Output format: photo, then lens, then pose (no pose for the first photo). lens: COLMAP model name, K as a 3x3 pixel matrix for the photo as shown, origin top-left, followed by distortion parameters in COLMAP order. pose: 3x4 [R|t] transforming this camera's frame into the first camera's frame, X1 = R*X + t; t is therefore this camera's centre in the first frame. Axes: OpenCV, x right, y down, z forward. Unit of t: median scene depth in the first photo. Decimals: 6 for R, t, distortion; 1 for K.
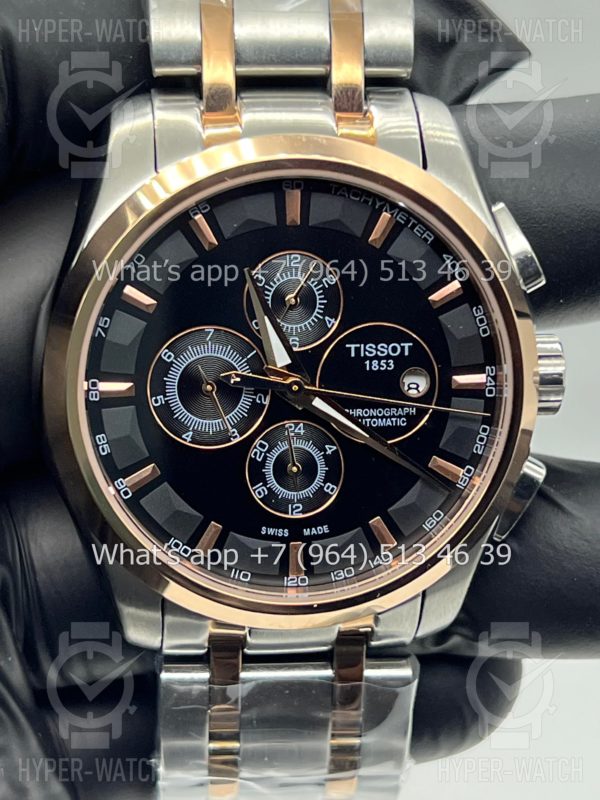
lens RADIAL K [[1908.8, 0, 313.5], [0, 1908.8, 391.0], [0, 0, 1]] dist [0.253942, 0.000000]
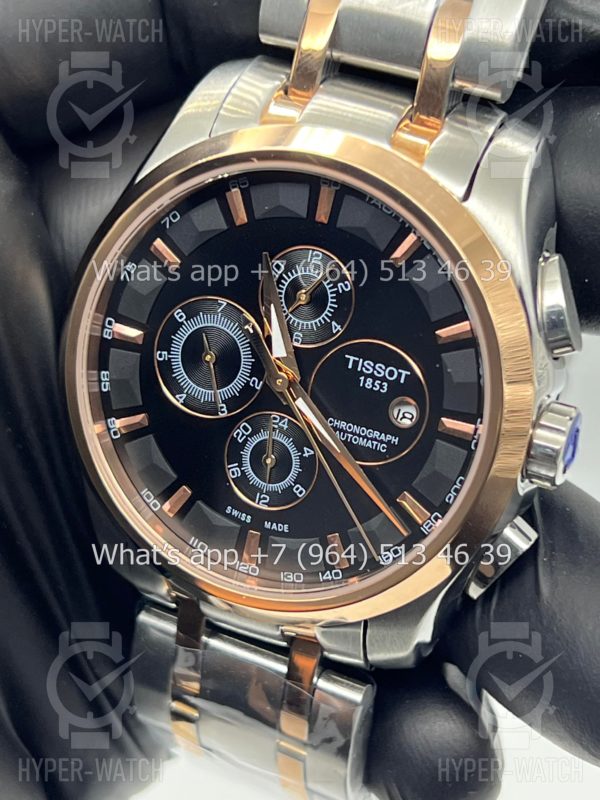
lens RADIAL K [[1908.8, 0, 299.7], [0, 1908.8, 394.0], [0, 0, 1]] dist [0.253942, 0.000000]
pose [[0.869344, 0.286850, -0.402441, 0.393326], [-0.268209, 0.957804, 0.103321, -0.099047], [0.415097, 0.018117, 0.909597, 0.103480]]
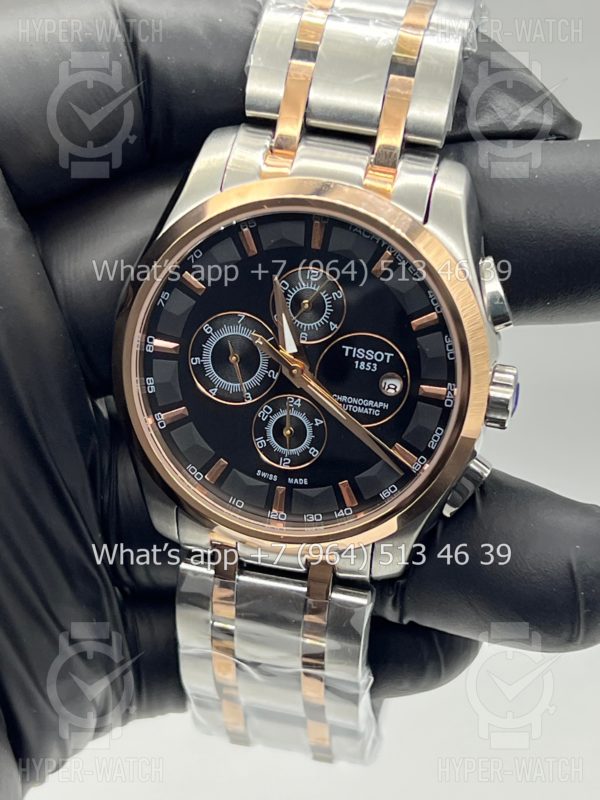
lens RADIAL K [[1908.8, 0, 304.1], [0, 1908.8, 403.1], [0, 0, 1]] dist [0.253942, 0.000000]
pose [[0.953602, 0.194795, -0.229562, 0.296002], [-0.181857, 0.980349, 0.076443, -0.080117], [0.239942, -0.031148, 0.970287, -0.263002]]
